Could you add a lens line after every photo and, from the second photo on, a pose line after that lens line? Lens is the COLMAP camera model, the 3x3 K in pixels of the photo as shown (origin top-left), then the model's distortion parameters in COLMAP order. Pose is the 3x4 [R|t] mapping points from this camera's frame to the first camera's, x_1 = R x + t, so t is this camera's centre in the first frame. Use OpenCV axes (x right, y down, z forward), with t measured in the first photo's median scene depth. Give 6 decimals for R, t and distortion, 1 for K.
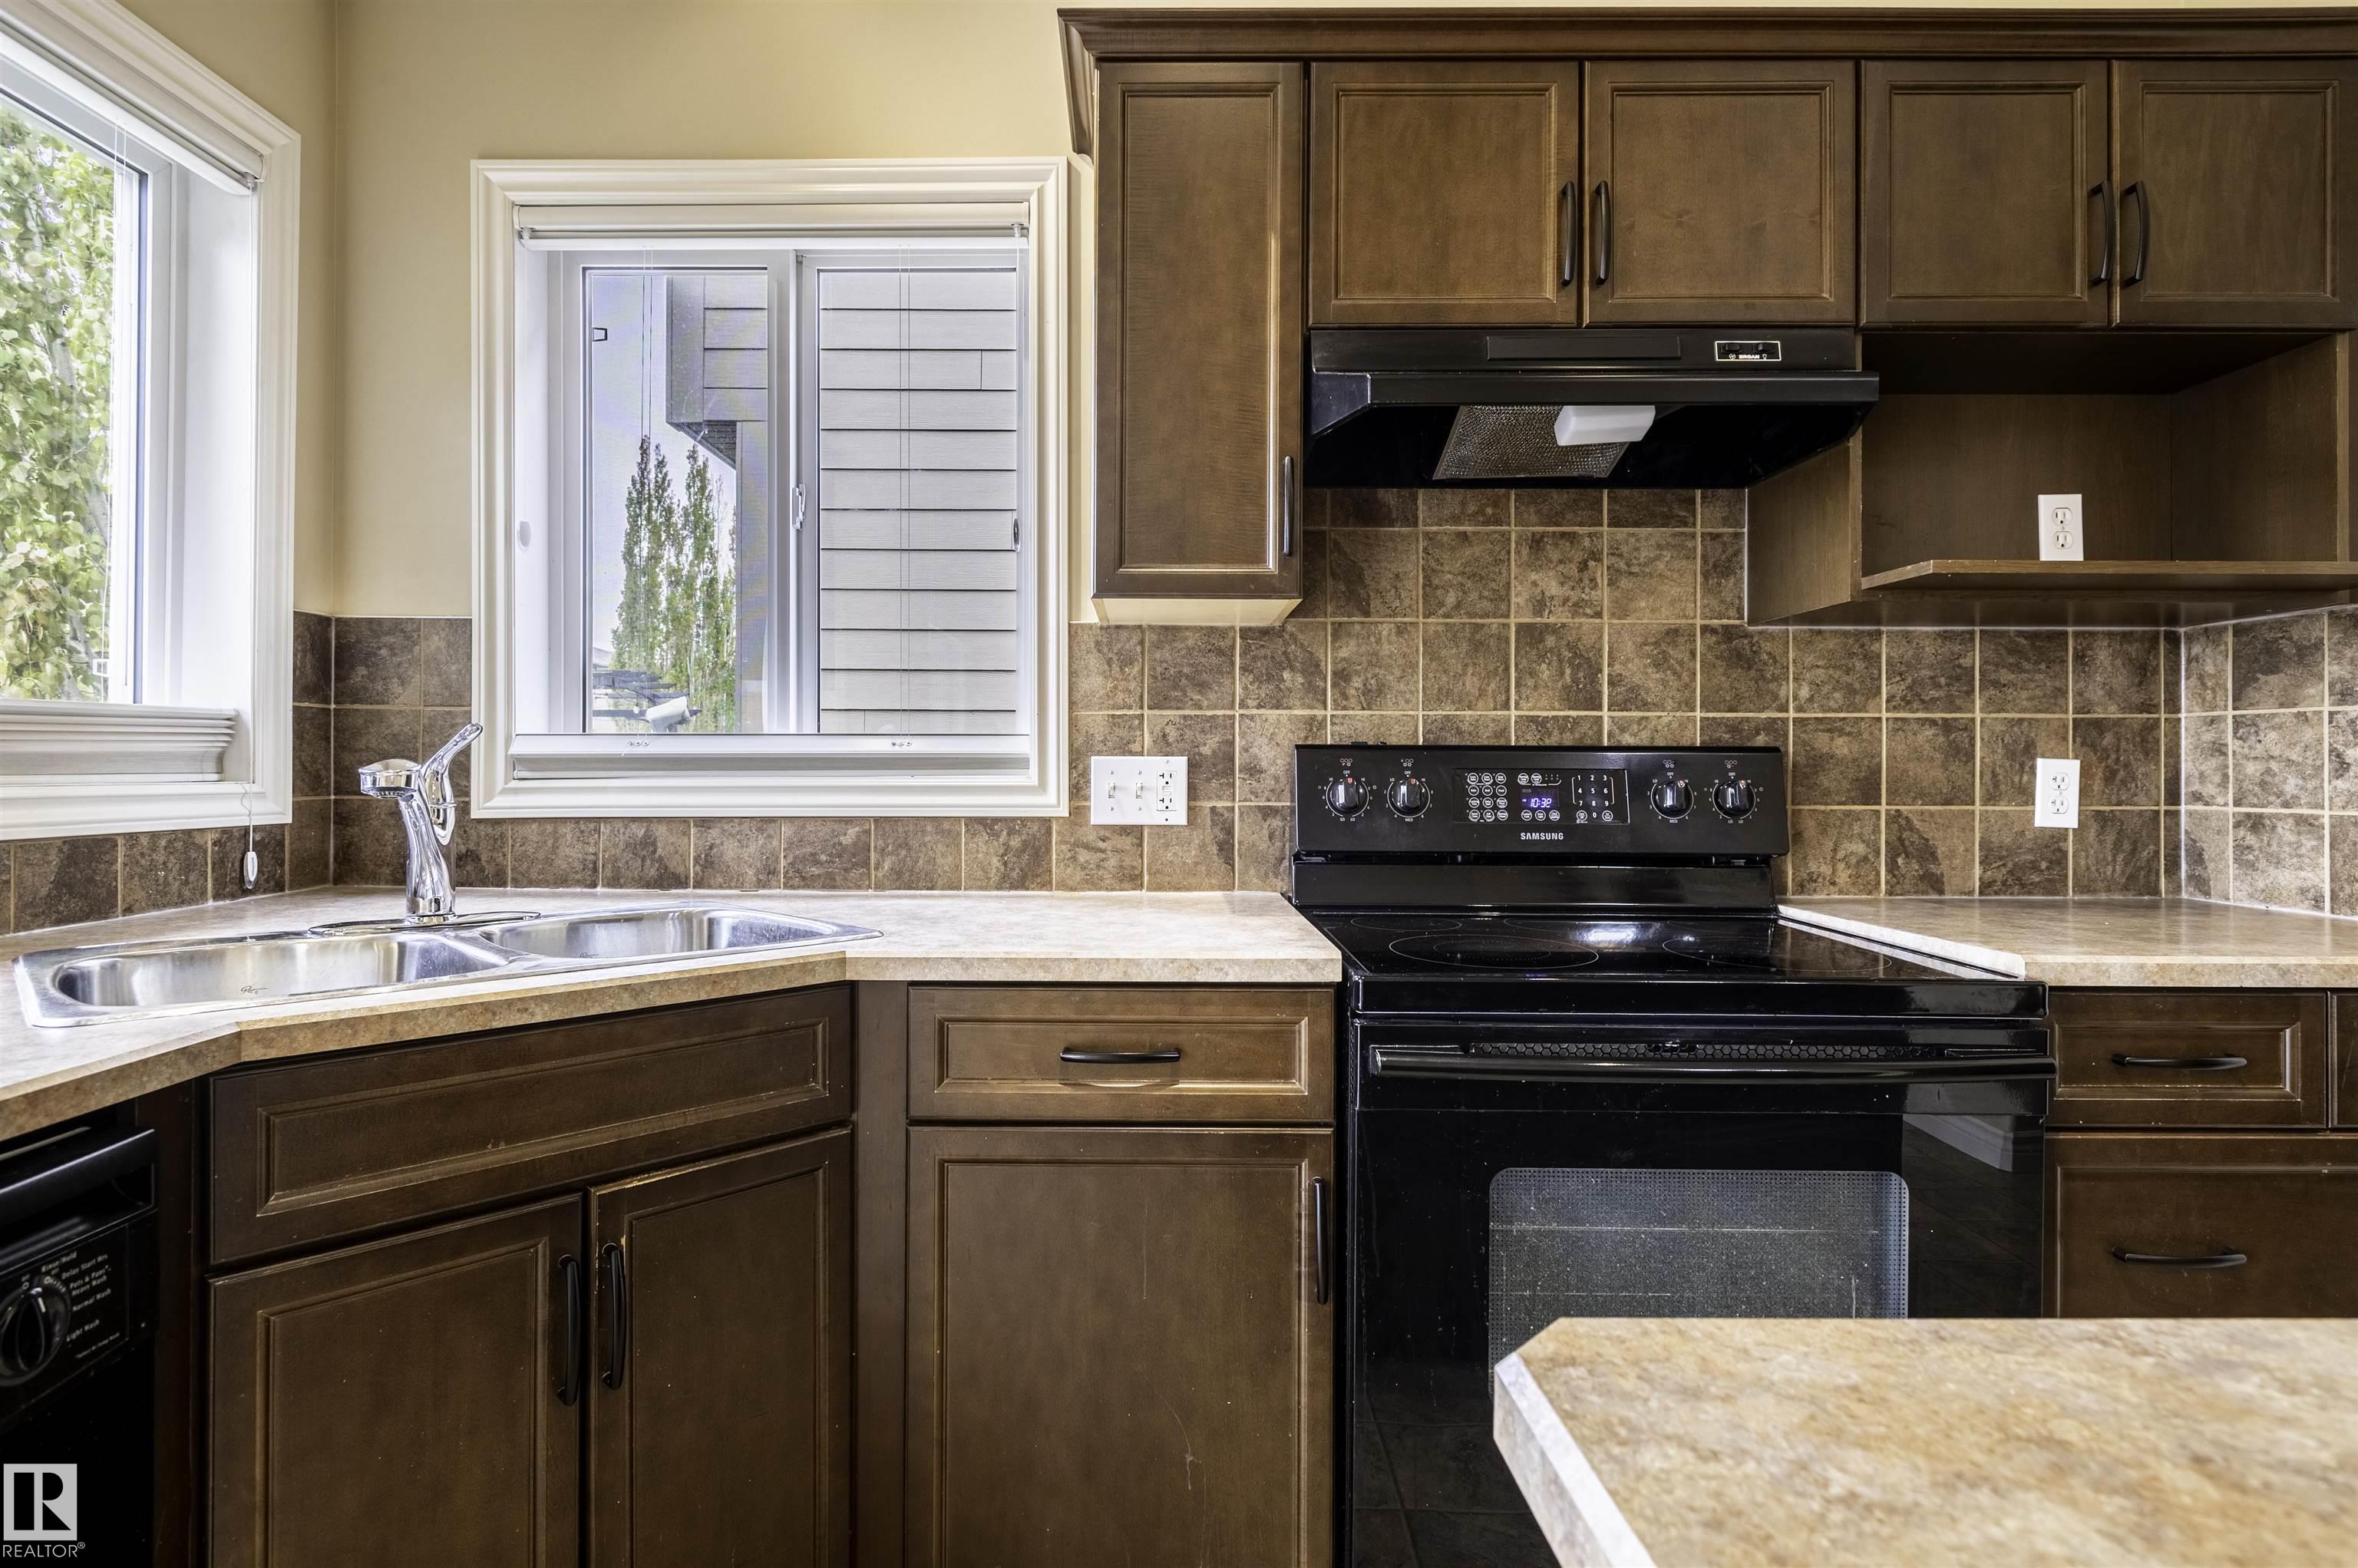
lens RADIAL K [[1217.5, 0, 1174.4], [0, 1217.5, 778.7], [0, 0, 1]] dist [0.003664, 0.000329]
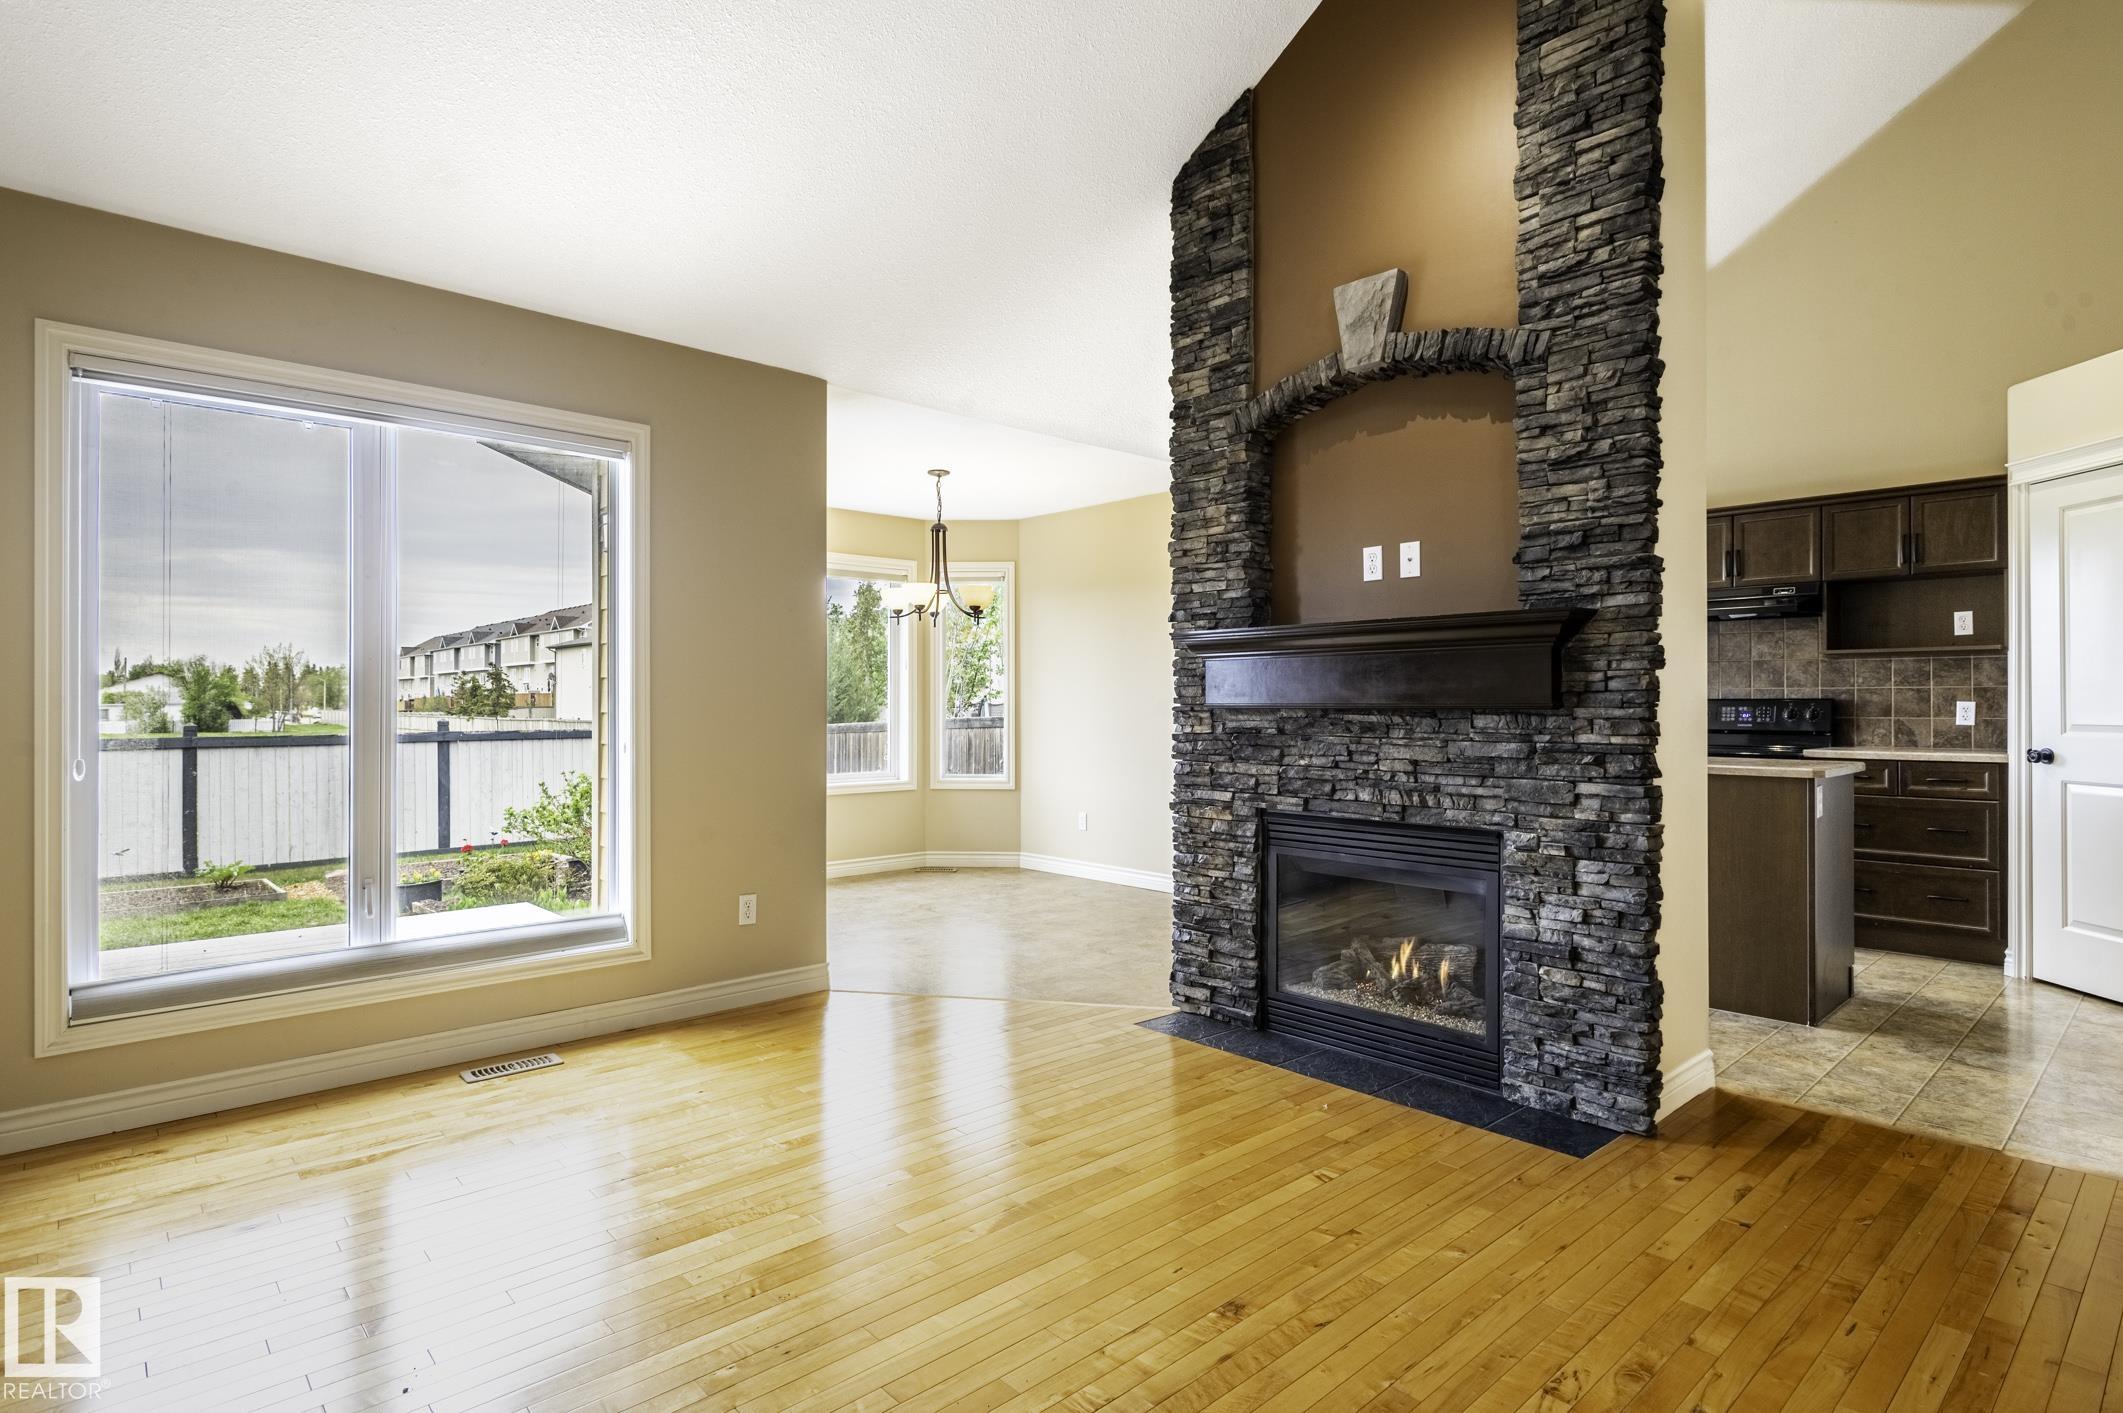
lens RADIAL K [[1096.2, 0, 1058.2], [0, 1096.2, 704.8], [0, 0, 1]] dist [0.003664, 0.000329]
pose [[0.678429, -0.004113, -0.734654, 1.177129], [0.002526, 0.999991, -0.003266, -0.005239], [0.734661, 0.000360, 0.678434, -2.352352]]
